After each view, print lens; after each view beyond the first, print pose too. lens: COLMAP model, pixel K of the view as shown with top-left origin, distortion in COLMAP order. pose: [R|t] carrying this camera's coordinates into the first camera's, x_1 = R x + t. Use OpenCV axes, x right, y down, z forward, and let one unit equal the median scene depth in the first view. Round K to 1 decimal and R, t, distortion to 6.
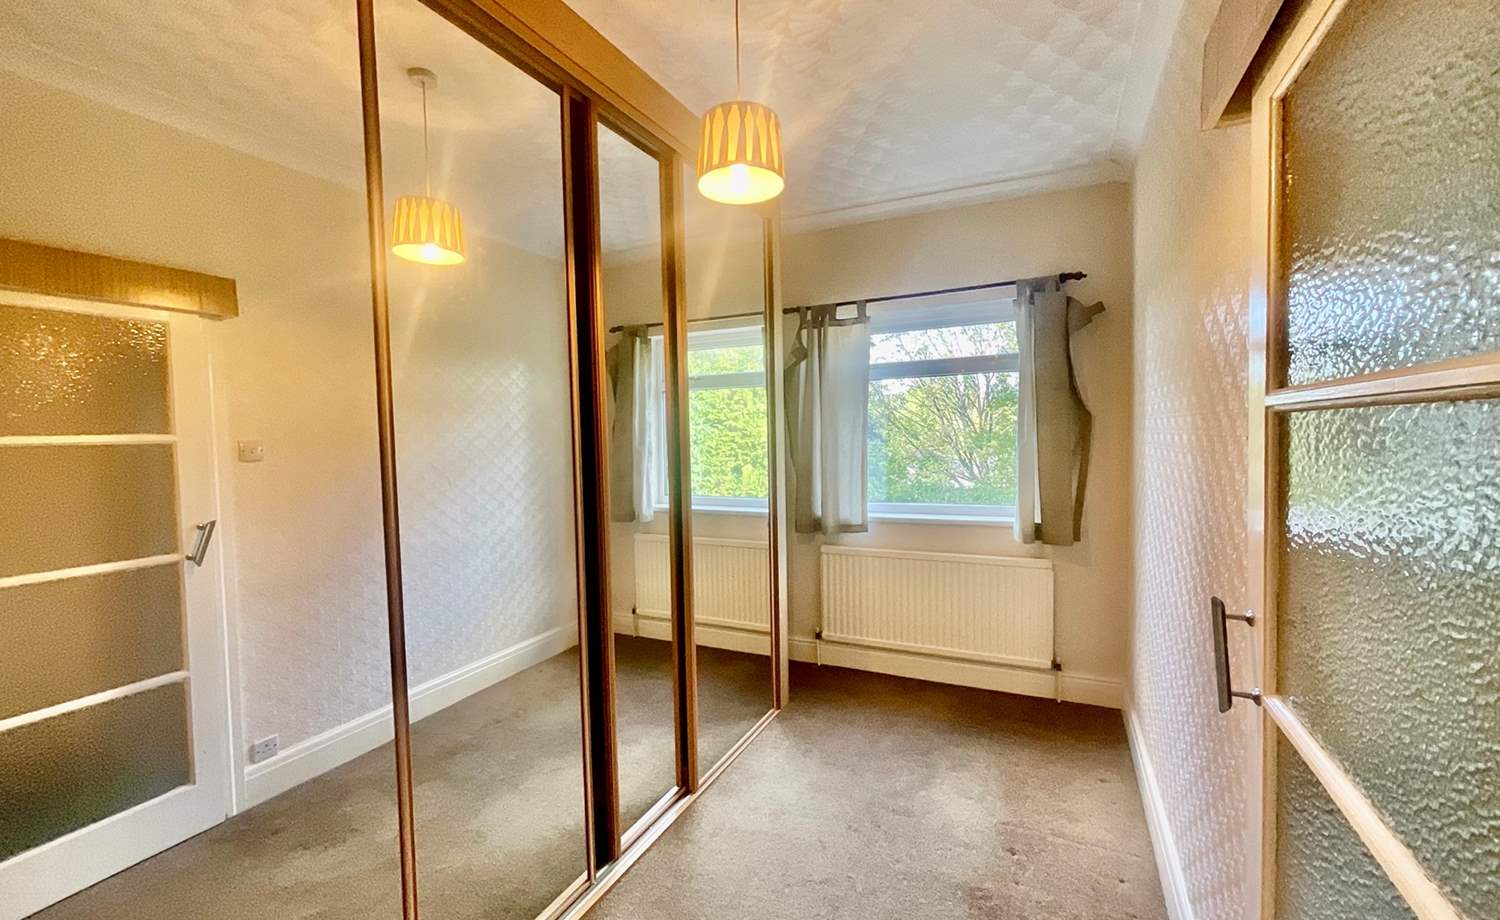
lens RADIAL K [[607.4, 0, 749.6], [0, 607.4, 461.7], [0, 0, 1]] dist [0.000189, 0.000625]
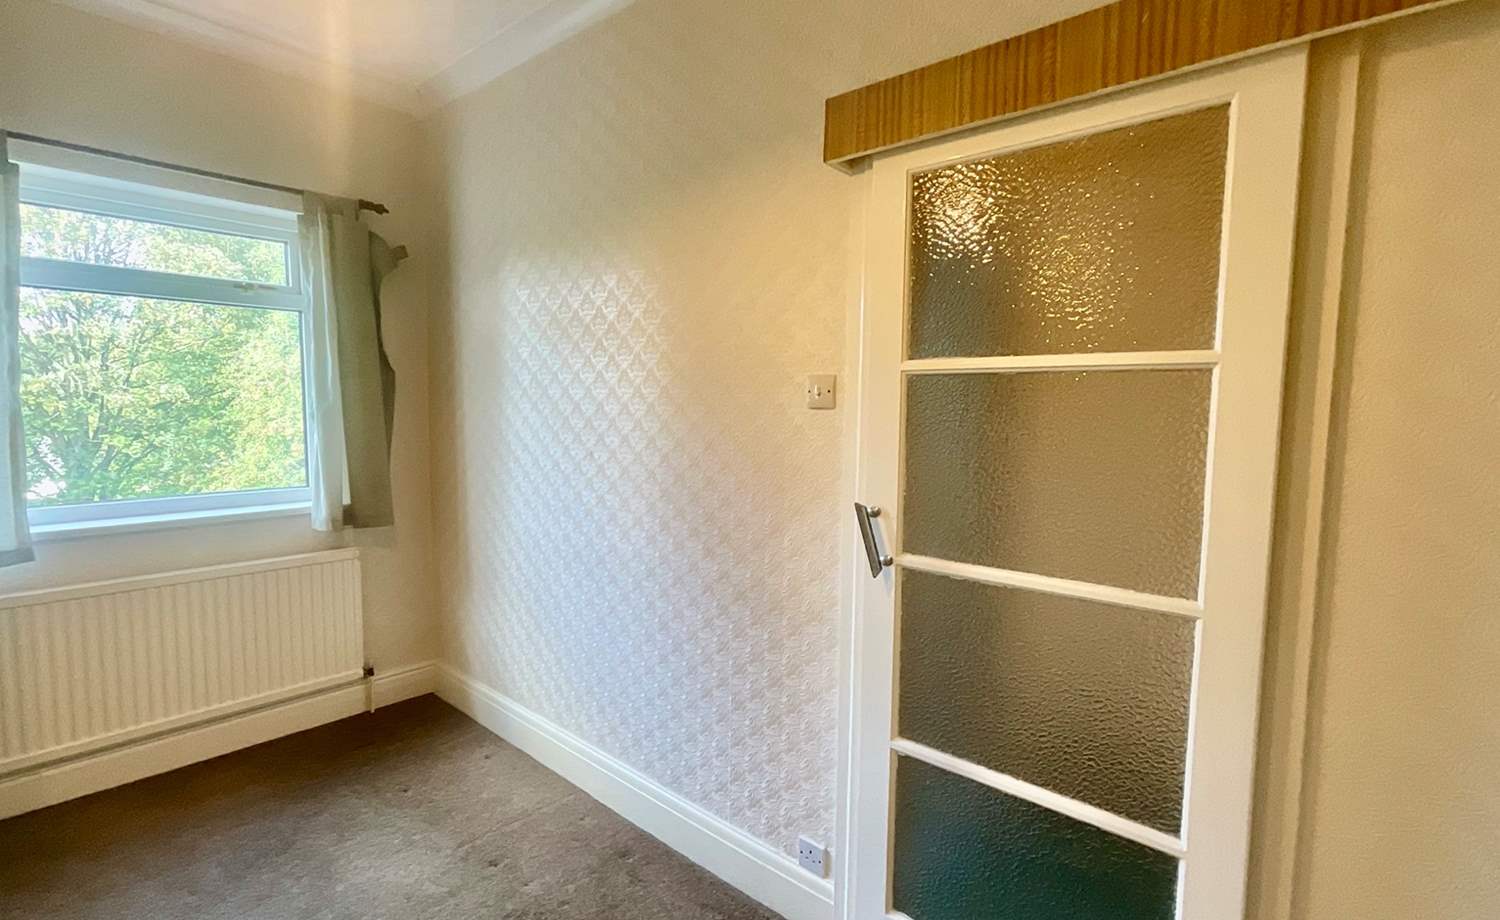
lens RADIAL K [[687.3, 0, 750.0], [0, 687.3, 460.0], [0, 0, 1]] dist [0.000180, 0.000262]
pose [[0.286378, -0.052964, 0.956652, -0.247444], [0.024217, 0.998552, 0.048035, 0.011519], [-0.957811, 0.009411, 0.287246, 0.226385]]
